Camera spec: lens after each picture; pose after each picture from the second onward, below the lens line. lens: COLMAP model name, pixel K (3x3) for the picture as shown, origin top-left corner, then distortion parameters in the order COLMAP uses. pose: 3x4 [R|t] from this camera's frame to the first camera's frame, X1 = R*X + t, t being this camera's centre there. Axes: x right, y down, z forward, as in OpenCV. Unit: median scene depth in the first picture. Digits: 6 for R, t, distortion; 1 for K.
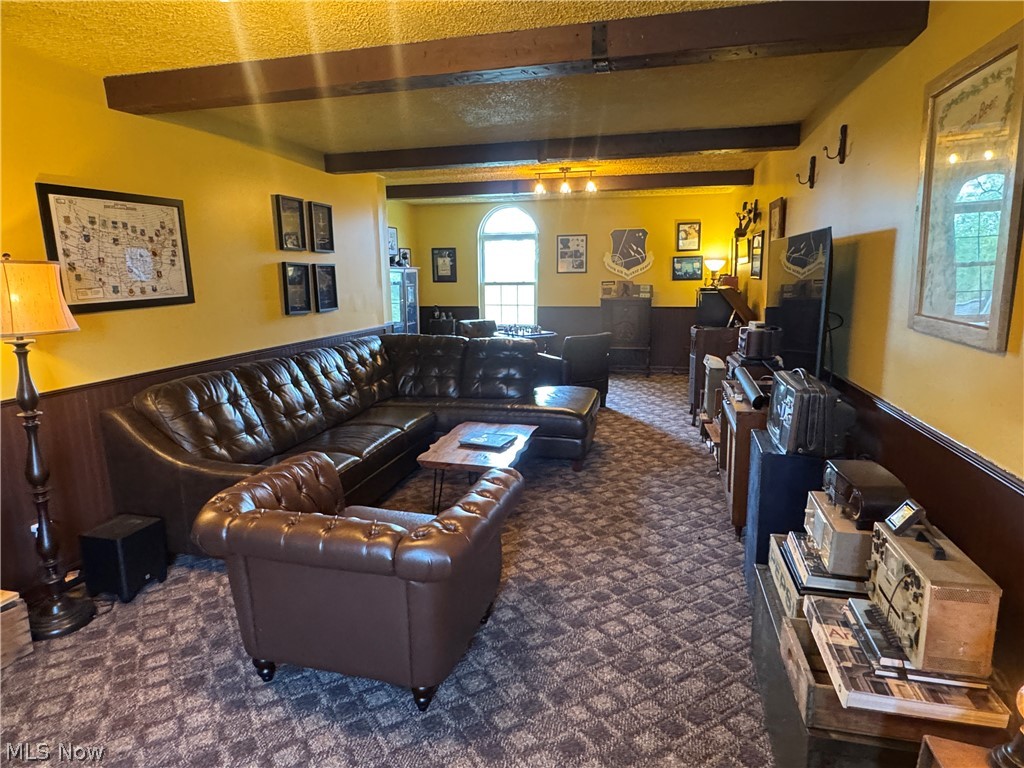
lens RADIAL K [[600.3, 0, 512.1], [0, 600.3, 381.7], [0, 0, 1]] dist [-0.006229, 0.000008]
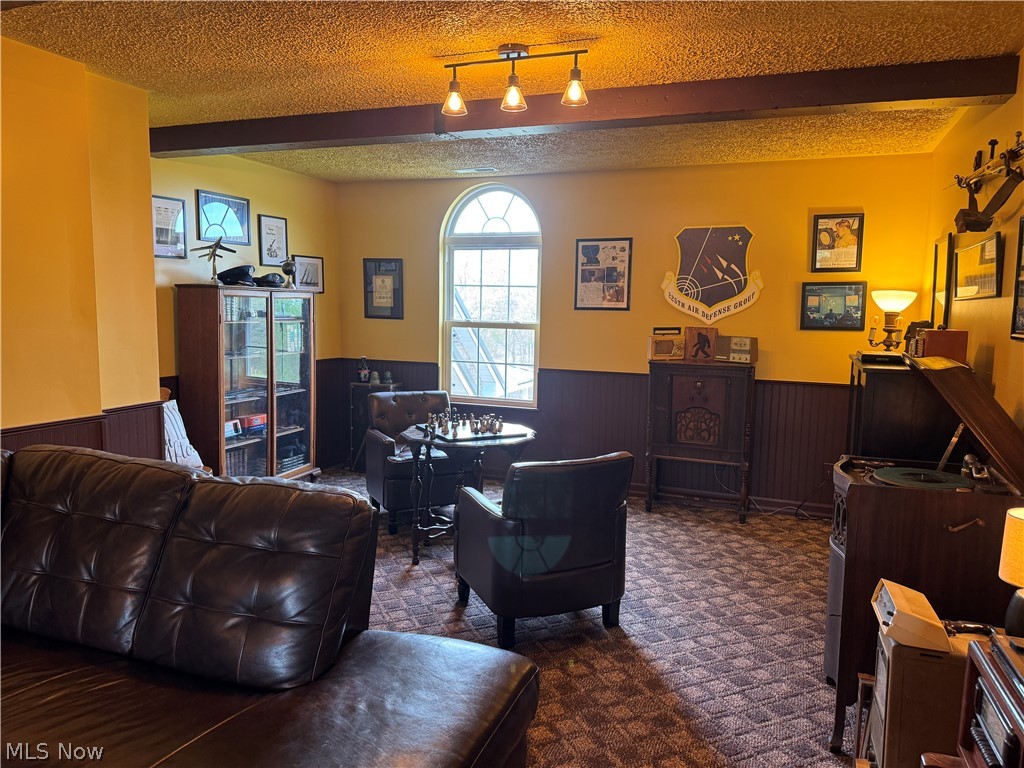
lens RADIAL K [[724.8, 0, 512.4], [0, 724.8, 382.6], [0, 0, 1]] dist [0.049487, -0.006339]
pose [[0.990144, 0.042482, -0.133452, 0.110834], [-0.051882, 0.996352, -0.067761, -0.069649], [0.130086, 0.074017, 0.988736, 0.362317]]
